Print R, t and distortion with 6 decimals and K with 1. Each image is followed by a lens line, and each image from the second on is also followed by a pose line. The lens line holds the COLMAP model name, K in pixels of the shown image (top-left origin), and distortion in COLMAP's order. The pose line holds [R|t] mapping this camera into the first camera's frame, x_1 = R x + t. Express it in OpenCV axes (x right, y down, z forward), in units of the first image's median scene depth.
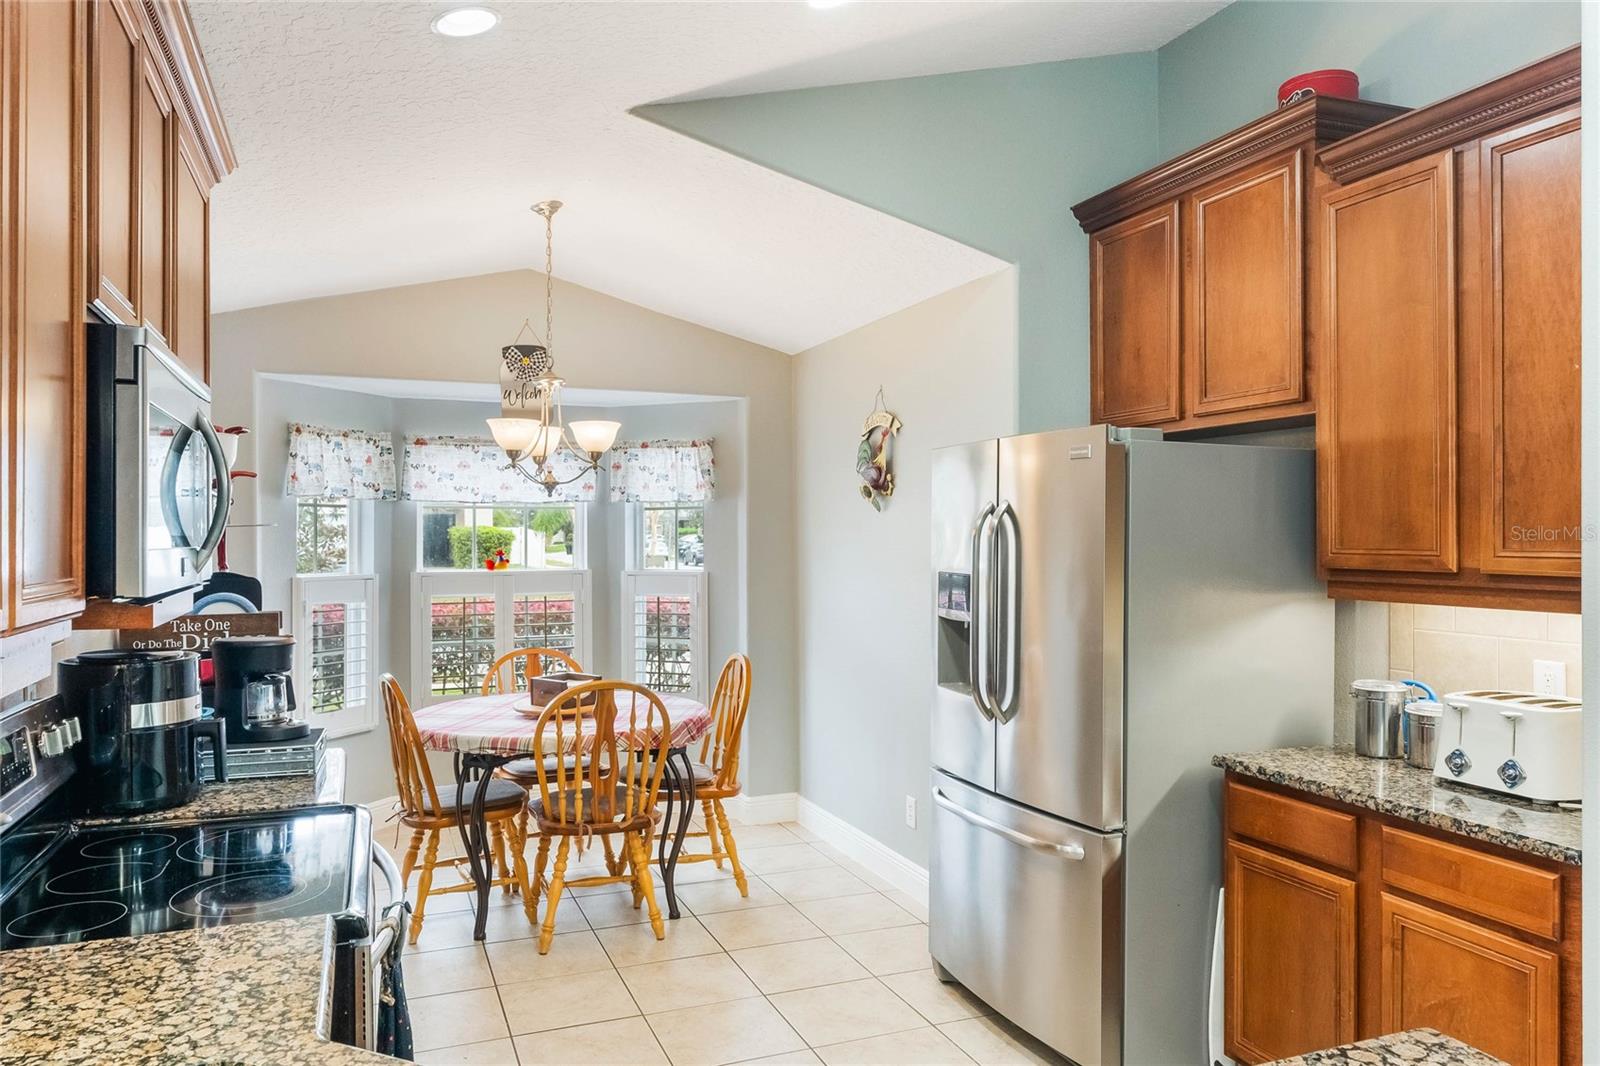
lens RADIAL K [[1079.8, 0, 801.4], [0, 1079.8, 536.0], [0, 0, 1]] dist [-0.010062, 0.000748]
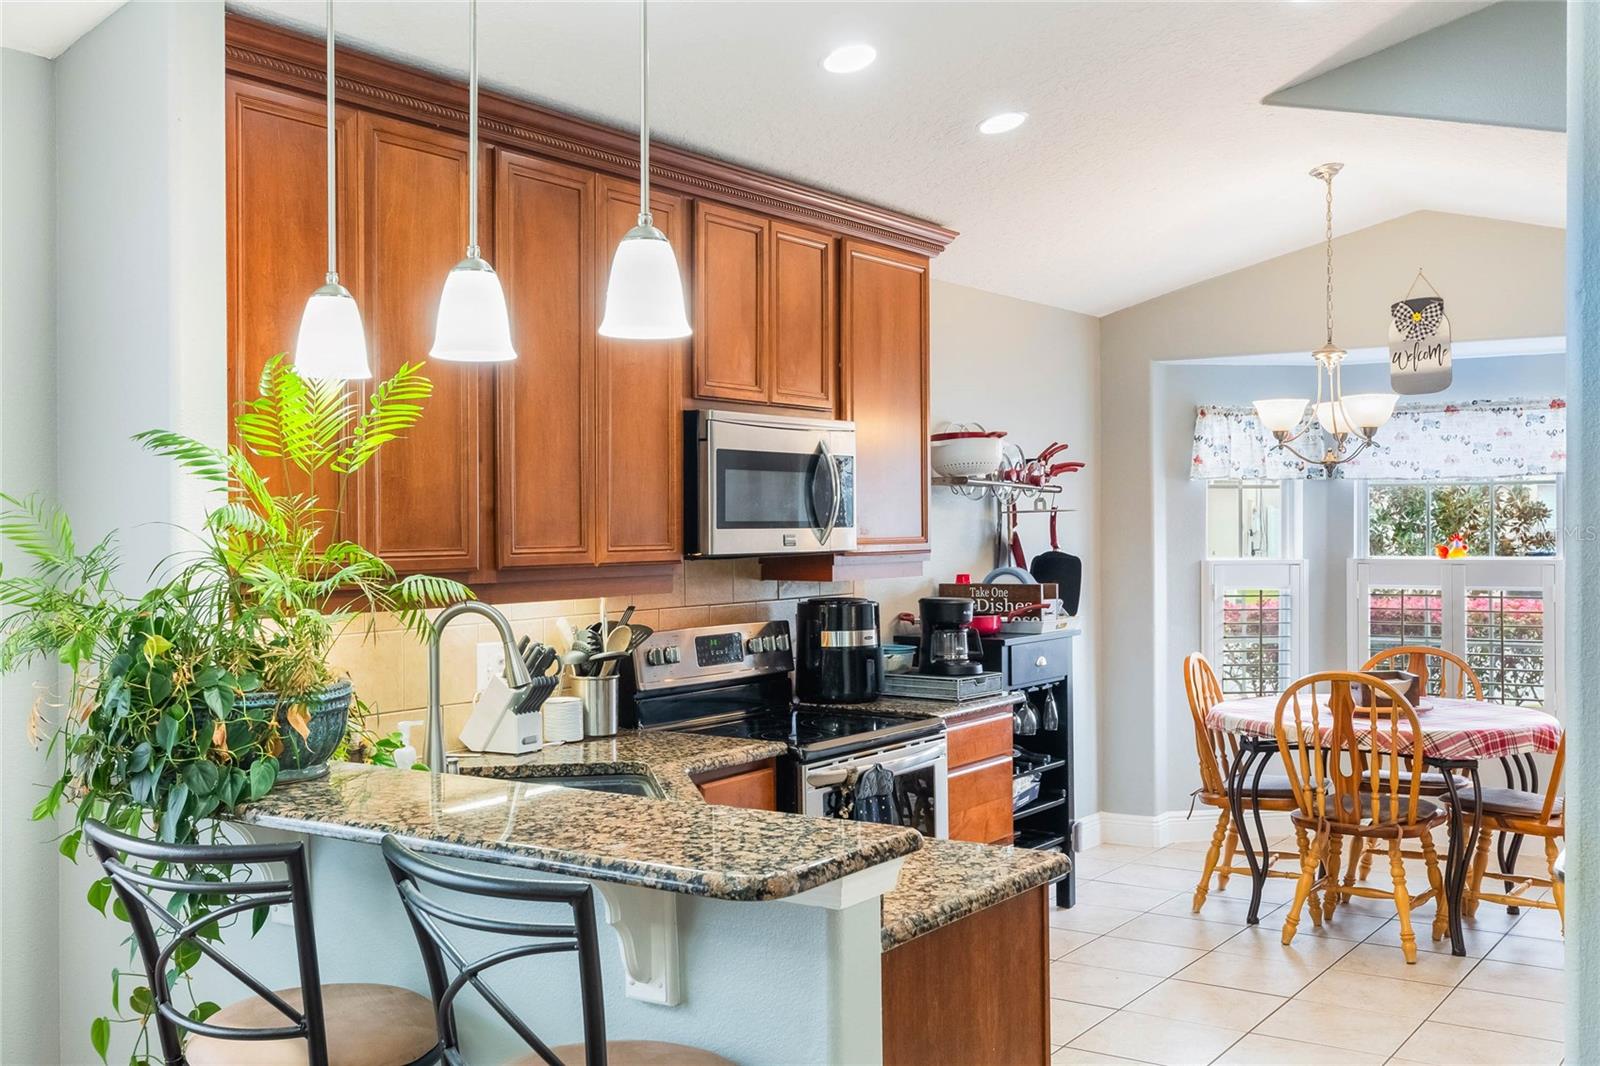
lens RADIAL K [[1611.5, 0, 799.4], [0, 1611.5, 531.8], [0, 0, 1]] dist [-0.011116, 0.000000]
pose [[0.556910, 0.003536, -0.830565, 0.661787], [0.004315, 0.999965, 0.007151, -0.000542], [0.830561, -0.007566, 0.556876, -0.165271]]
